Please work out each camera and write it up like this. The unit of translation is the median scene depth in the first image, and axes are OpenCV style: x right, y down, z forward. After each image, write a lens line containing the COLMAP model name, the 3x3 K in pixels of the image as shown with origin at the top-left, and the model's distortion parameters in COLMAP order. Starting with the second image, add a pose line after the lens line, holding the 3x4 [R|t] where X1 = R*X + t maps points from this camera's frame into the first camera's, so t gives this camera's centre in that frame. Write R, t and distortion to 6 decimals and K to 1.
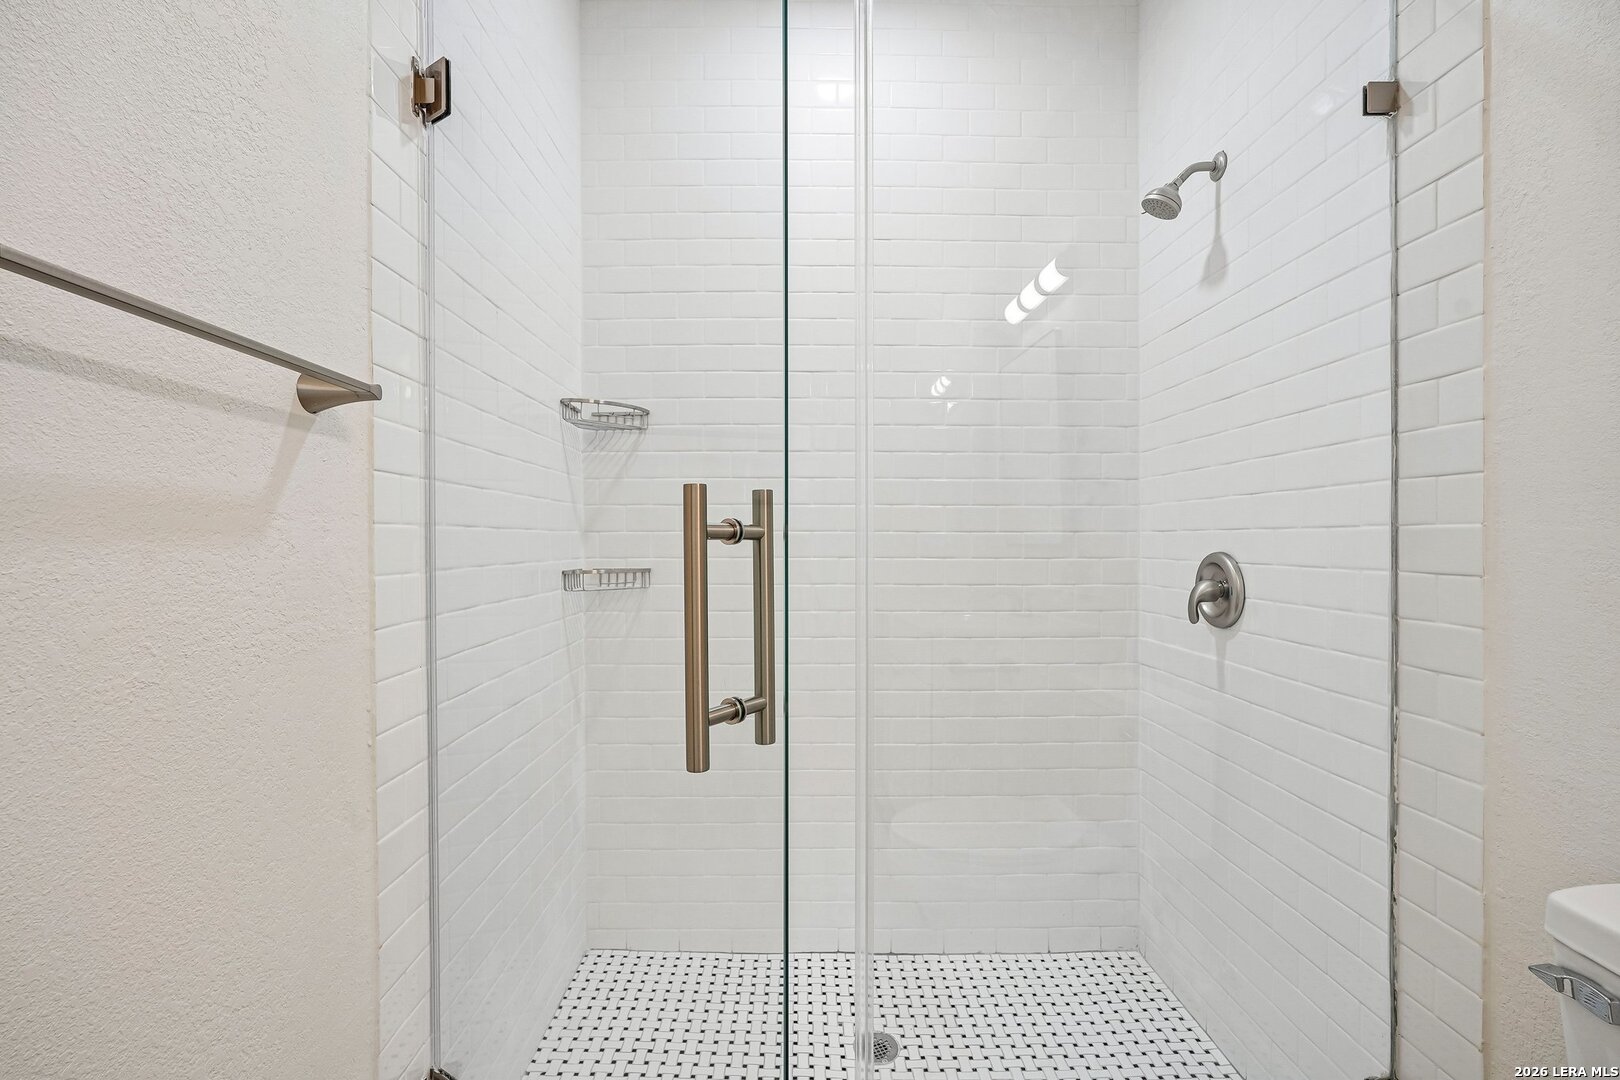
lens RADIAL K [[719.1, 0, 807.4], [0, 719.1, 544.4], [0, 0, 1]] dist [-0.012029, 0.004947]
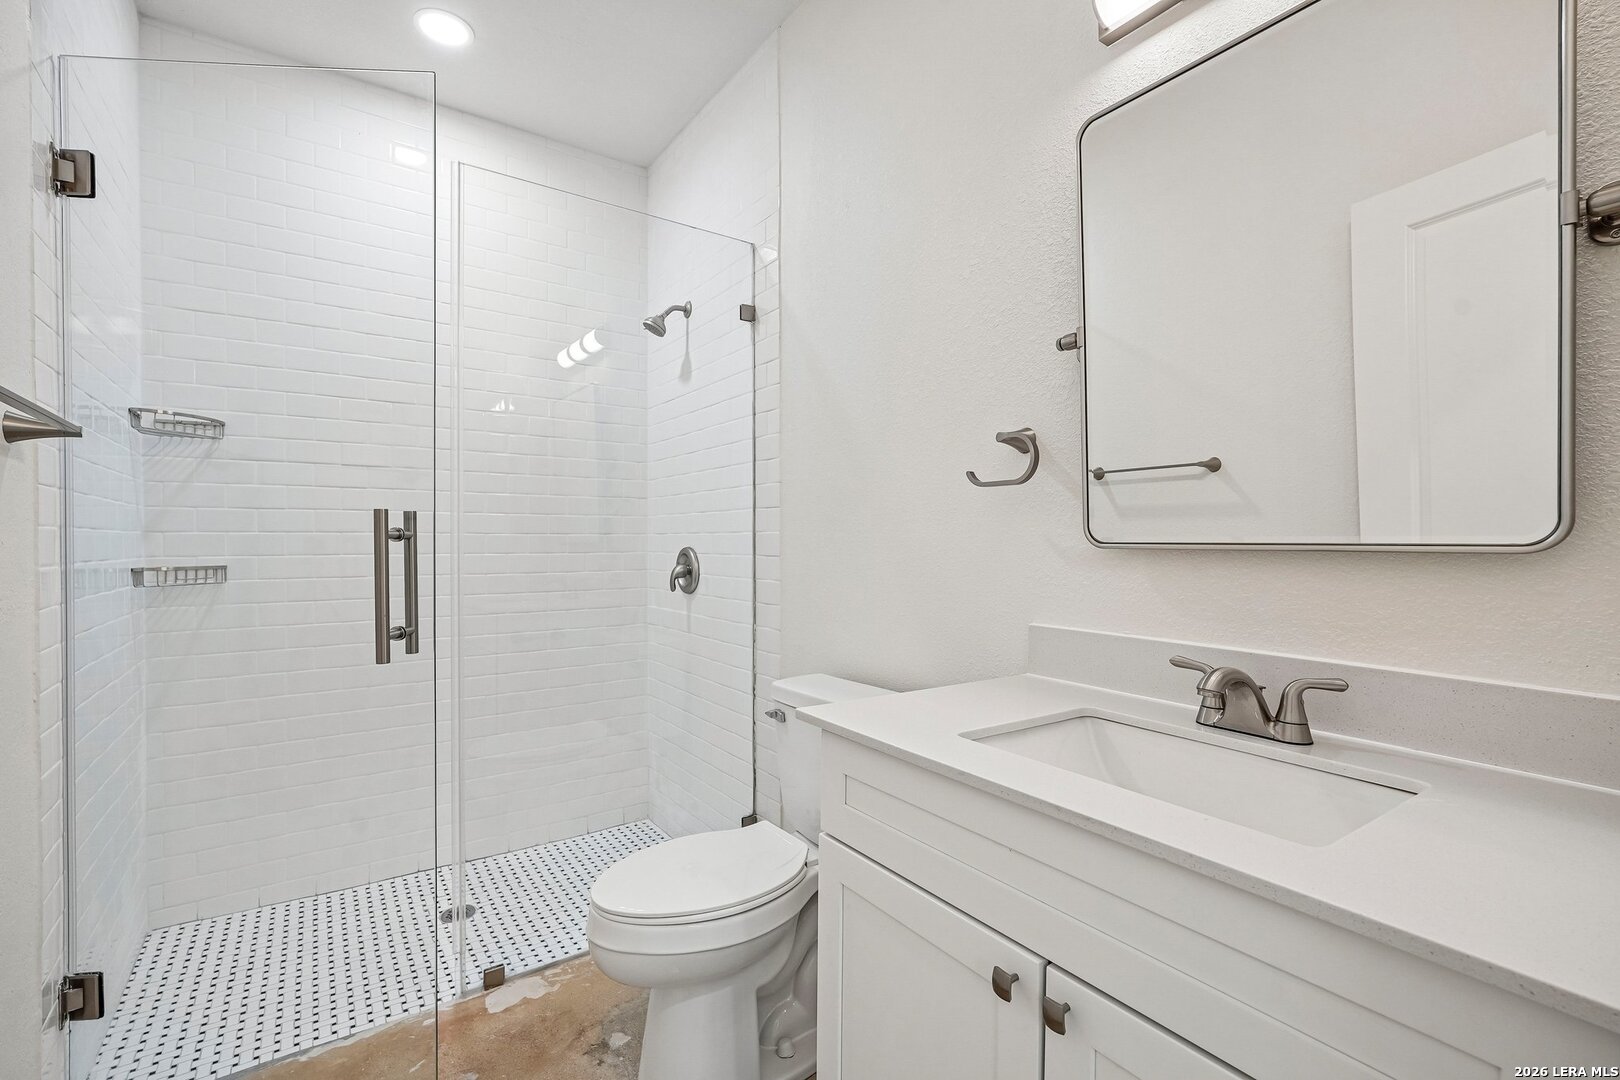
lens RADIAL K [[719.1, 0, 802.7], [0, 719.1, 540.9], [0, 0, 1]] dist [-0.012029, 0.004947]
pose [[0.832375, -0.000640, 0.554213, -0.112655], [0.004182, 0.999978, -0.005126, 0.006141], [-0.554198, 0.006584, 0.832359, -0.503067]]
